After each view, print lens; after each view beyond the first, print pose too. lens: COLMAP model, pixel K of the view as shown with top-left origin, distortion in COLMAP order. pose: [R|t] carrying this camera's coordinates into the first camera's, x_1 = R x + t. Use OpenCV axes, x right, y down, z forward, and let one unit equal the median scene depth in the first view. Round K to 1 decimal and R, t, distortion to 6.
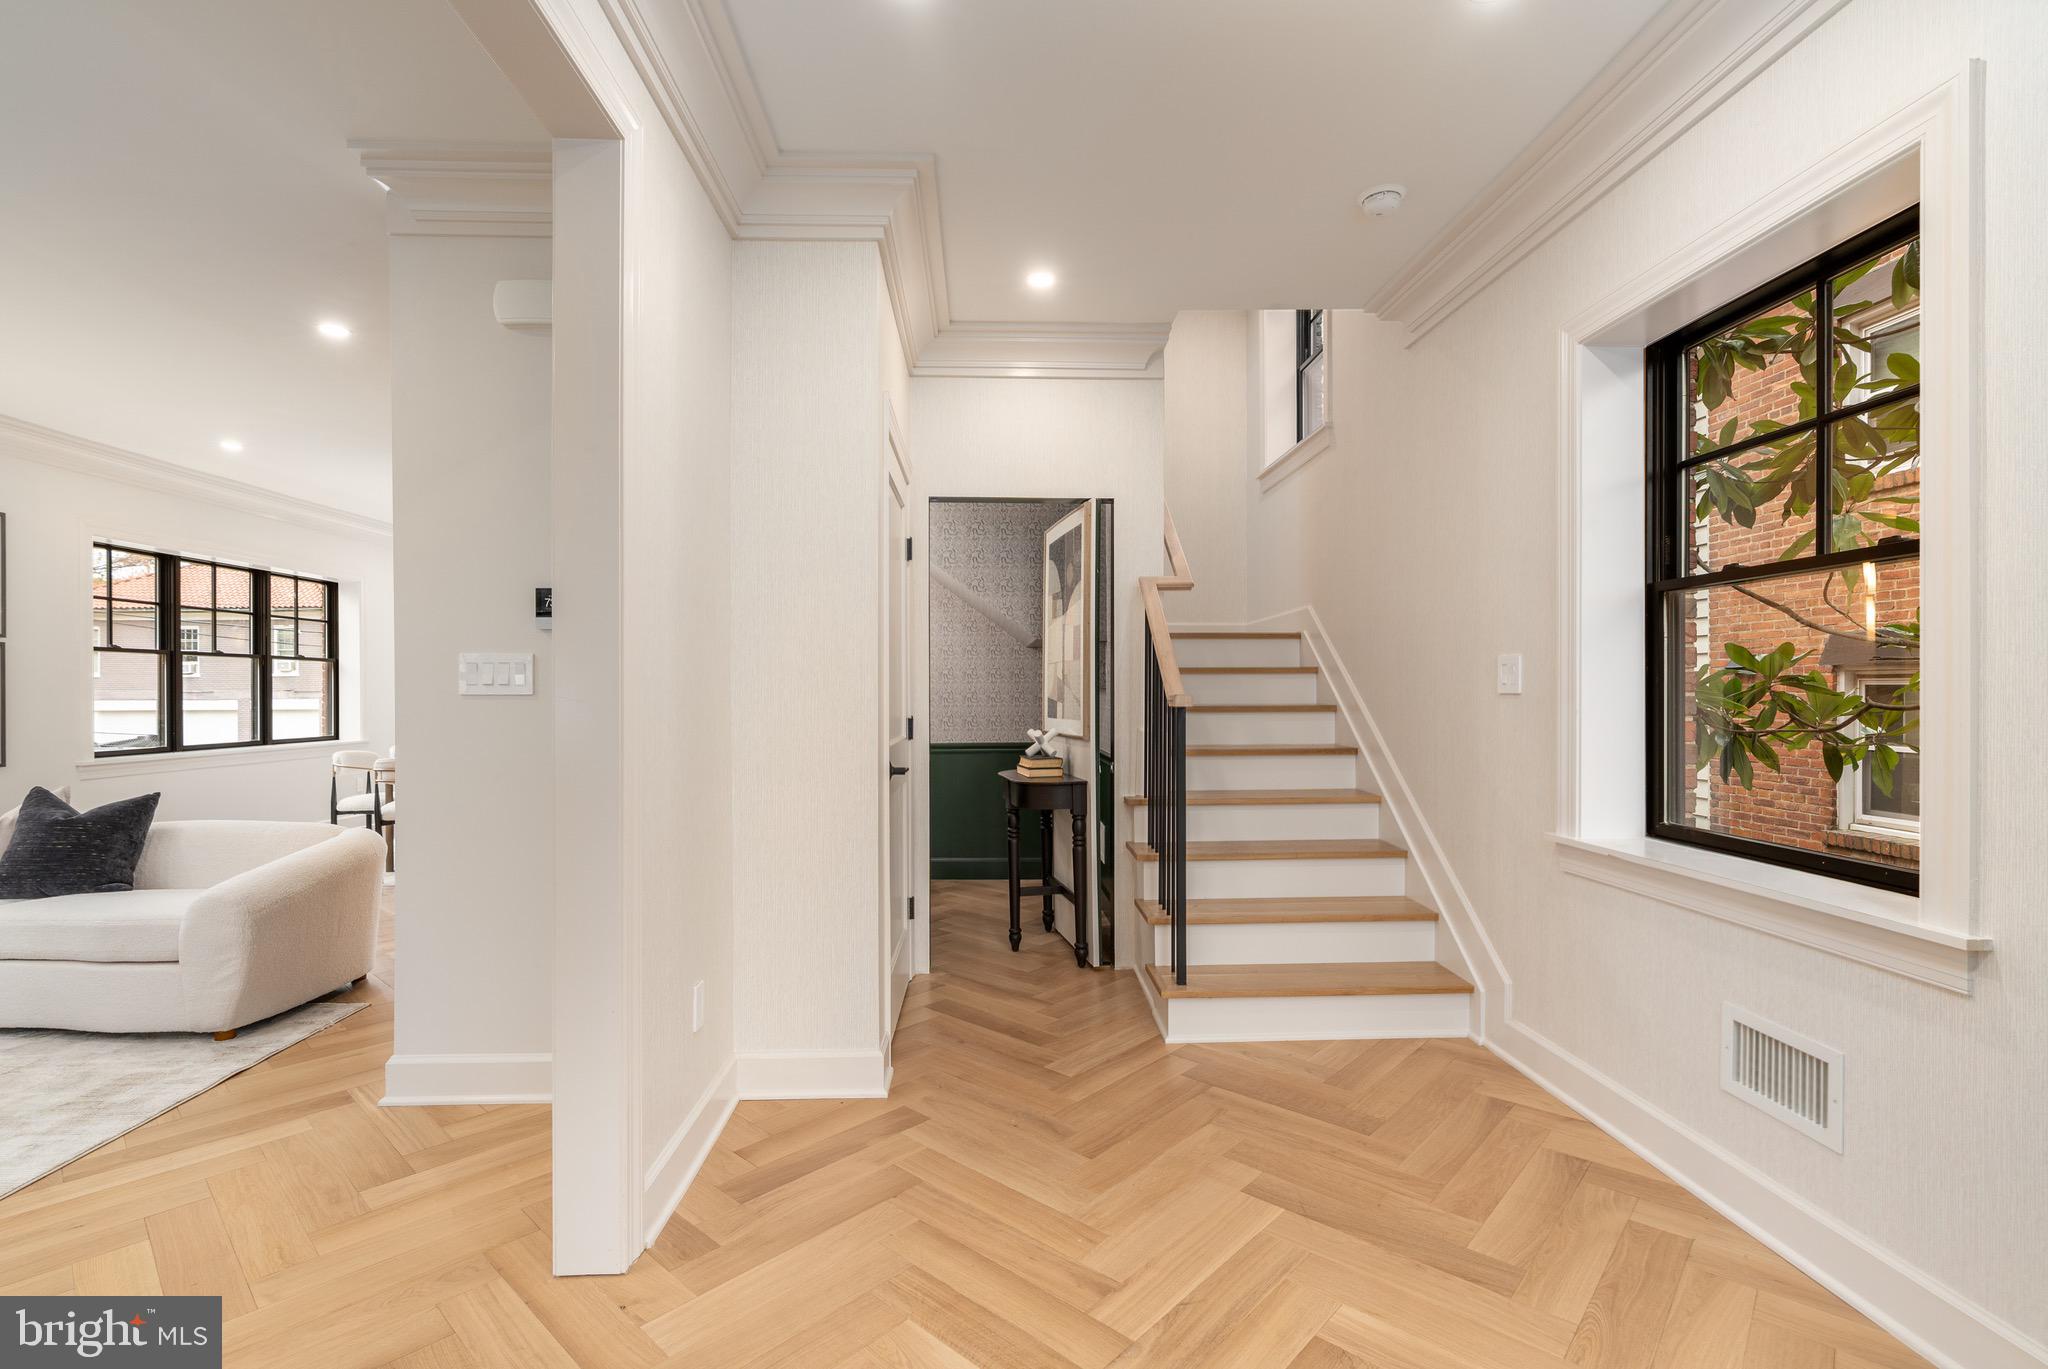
lens RADIAL K [[944.2, 0, 1022.3], [0, 944.2, 691.0], [0, 0, 1]] dist [0.001531, -0.000042]
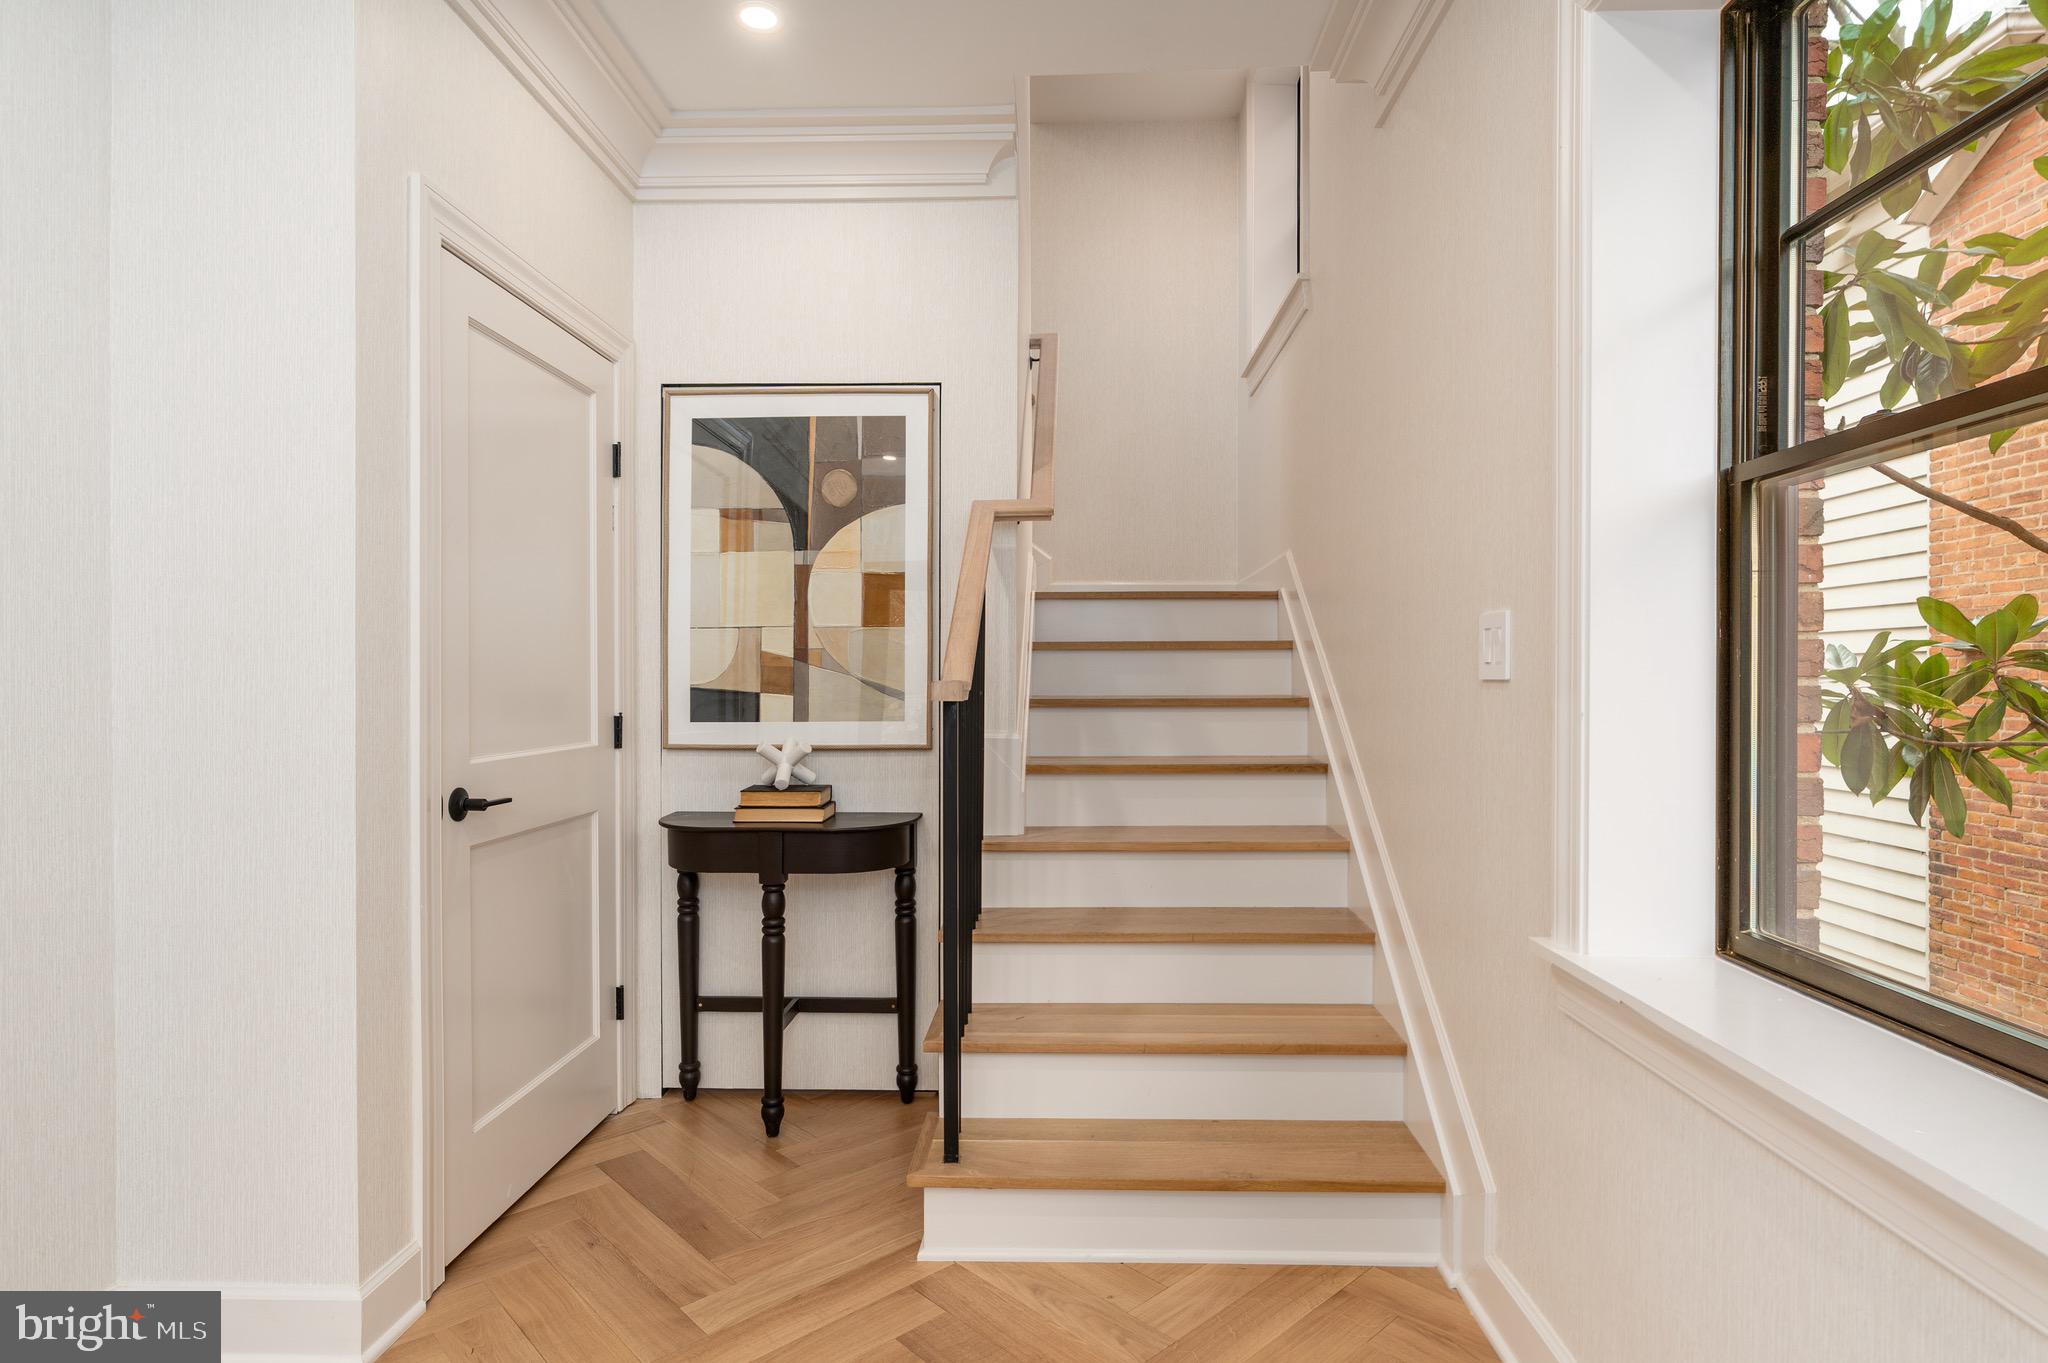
lens RADIAL K [[1093.0, 0, 1027.1], [0, 1093.0, 679.6], [0, 0, 1]] dist [-0.001868, 0.001635]
pose [[0.997239, 0.000933, -0.074253, 0.245057], [-0.000783, 0.999998, 0.002058, 0.001310], [0.074254, -0.001995, 0.997237, 0.280110]]
